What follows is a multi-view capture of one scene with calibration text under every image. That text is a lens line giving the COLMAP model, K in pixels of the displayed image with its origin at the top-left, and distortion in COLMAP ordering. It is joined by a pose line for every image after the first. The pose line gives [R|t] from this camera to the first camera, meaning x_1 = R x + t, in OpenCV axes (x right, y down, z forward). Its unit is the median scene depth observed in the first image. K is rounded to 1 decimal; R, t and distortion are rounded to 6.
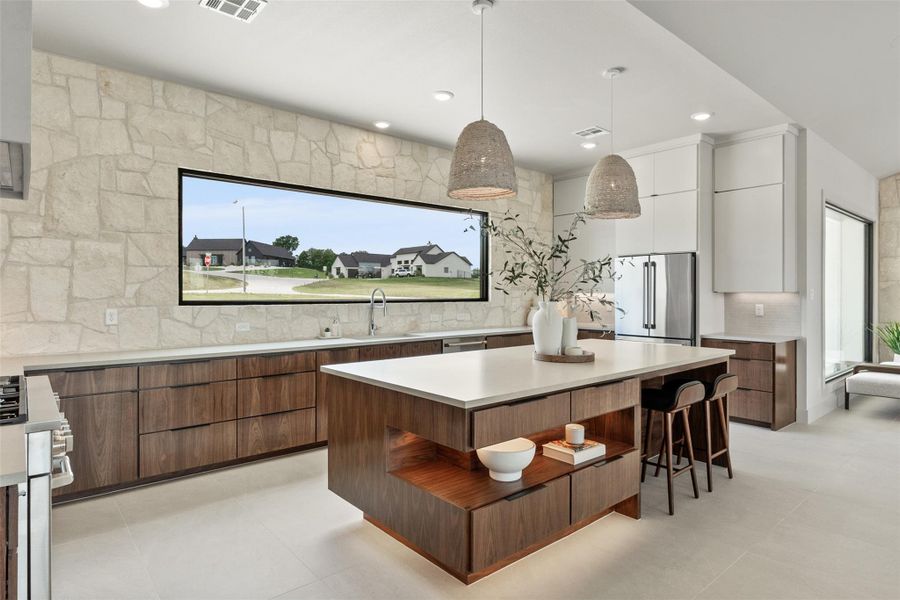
lens RADIAL K [[504.0, 0, 449.1], [0, 504.0, 296.0], [0, 0, 1]] dist [0.001700, -0.000014]
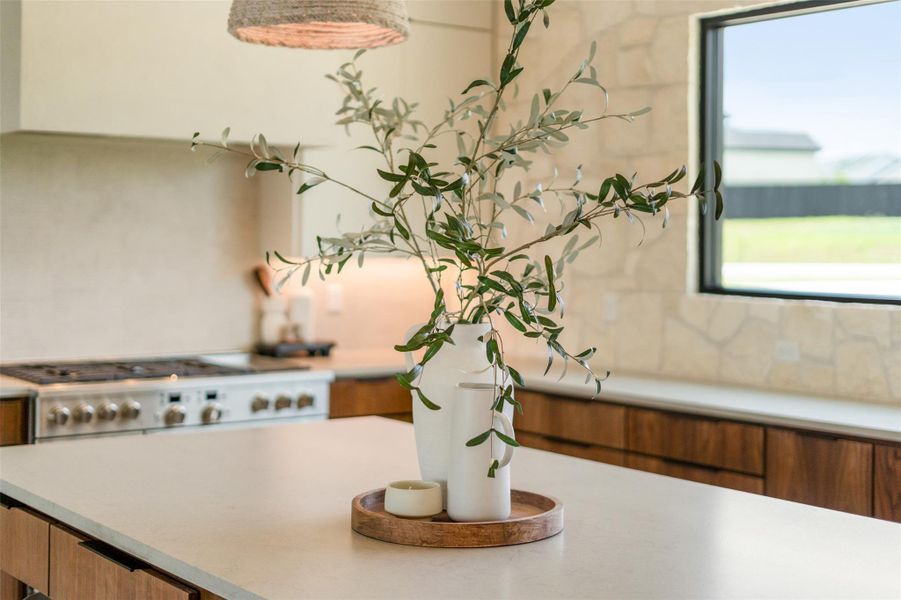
lens RADIAL K [[1342.6, 0, 450.5], [0, 1342.6, 300.0], [0, 0, 1]] dist [0.003945, -0.001512]
pose [[-0.064618, 0.047521, -0.996778, 0.828098], [-0.013192, 0.998738, 0.048470, -0.038032], [0.997823, 0.016282, -0.063910, 0.866083]]
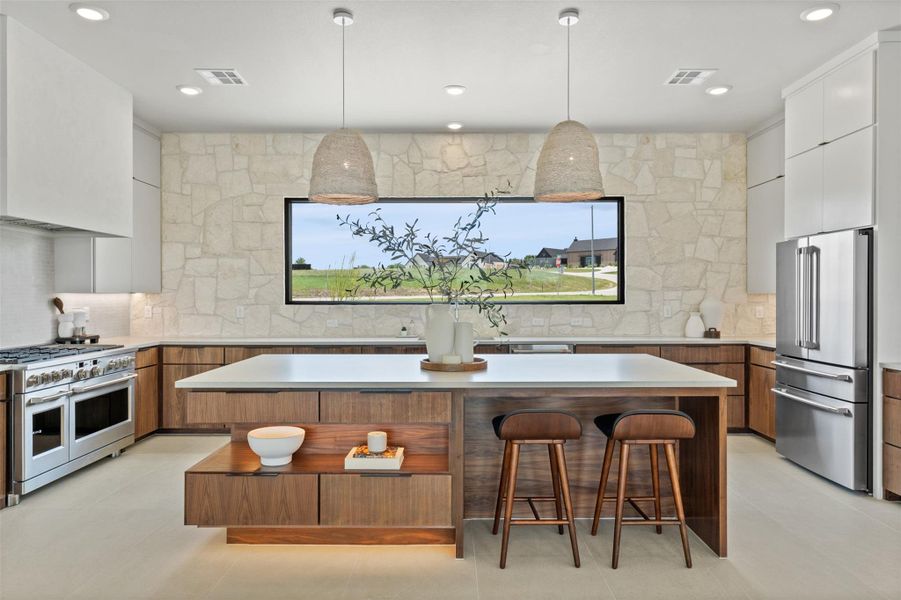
lens RADIAL K [[551.5, 0, 450.5], [0, 551.5, 300.0], [0, 0, 1]] dist [0.004672, 0.001376]
pose [[0.762047, 0.004420, -0.647506, 0.716909], [-0.001891, 0.999988, 0.004601, -0.000199], [0.647519, -0.002281, 0.762046, 0.204305]]
